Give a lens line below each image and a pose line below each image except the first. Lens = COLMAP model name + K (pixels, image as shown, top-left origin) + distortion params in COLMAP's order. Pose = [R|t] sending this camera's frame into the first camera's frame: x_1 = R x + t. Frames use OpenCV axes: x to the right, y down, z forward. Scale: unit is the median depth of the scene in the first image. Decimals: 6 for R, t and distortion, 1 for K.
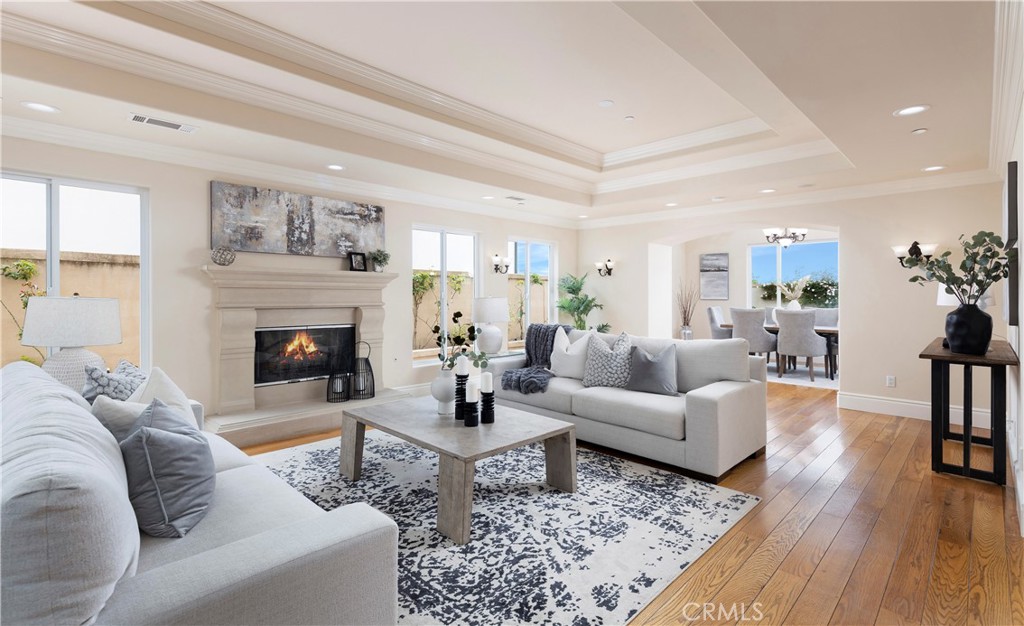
lens RADIAL K [[467.4, 0, 511.2], [0, 467.4, 295.5], [0, 0, 1]] dist [0.000546, 0.000073]
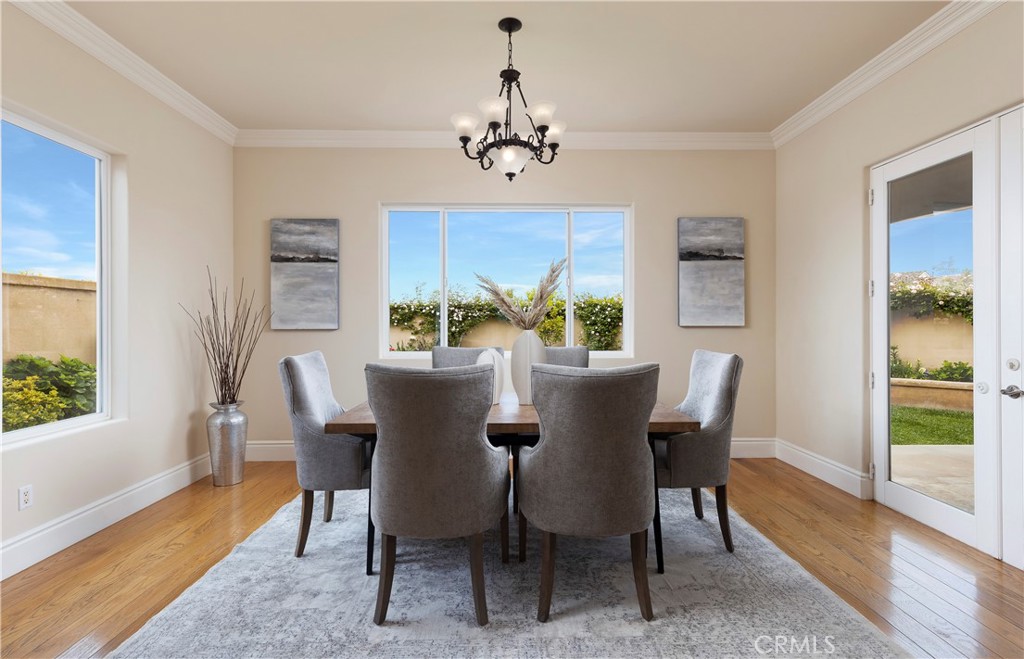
lens RADIAL K [[488.0, 0, 511.9], [0, 488.0, 322.2], [0, 0, 1]] dist [-0.000850, -0.000055]
pose [[0.693614, -0.005826, 0.720324, 0.300223], [0.005887, 0.999980, 0.002418, 0.002655], [-0.720323, 0.002564, 0.693634, 0.684565]]
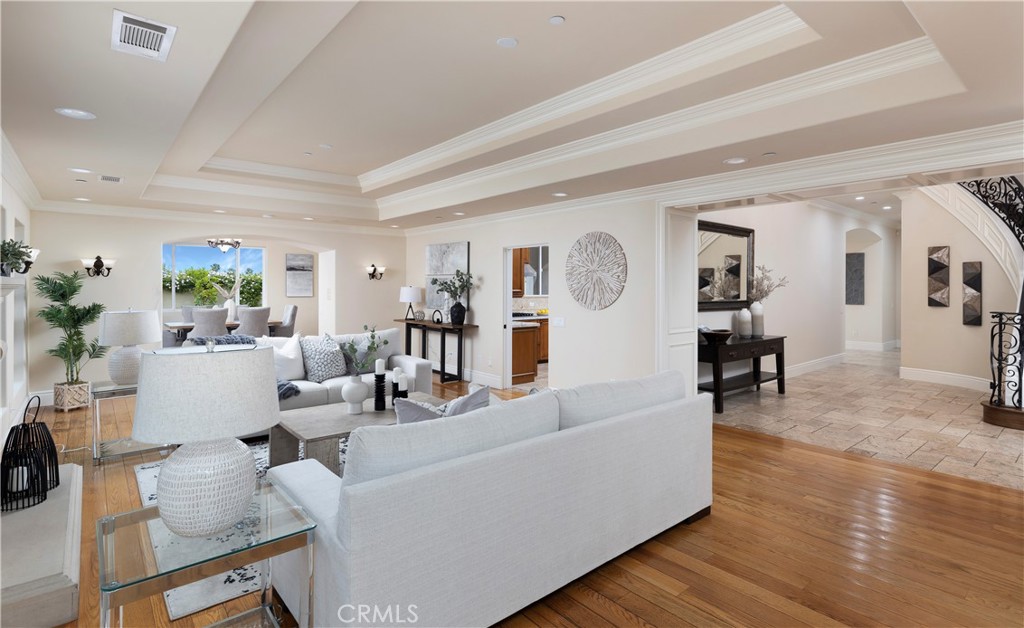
lens RADIAL K [[502.7, 0, 515.0], [0, 502.7, 286.3], [0, 0, 1]] dist [0.001049, 0.000049]
pose [[0.080258, -0.004547, 0.996764, -0.508117], [-0.001879, 0.999987, 0.004713, -0.026172], [-0.996772, -0.002251, 0.080249, 0.190626]]
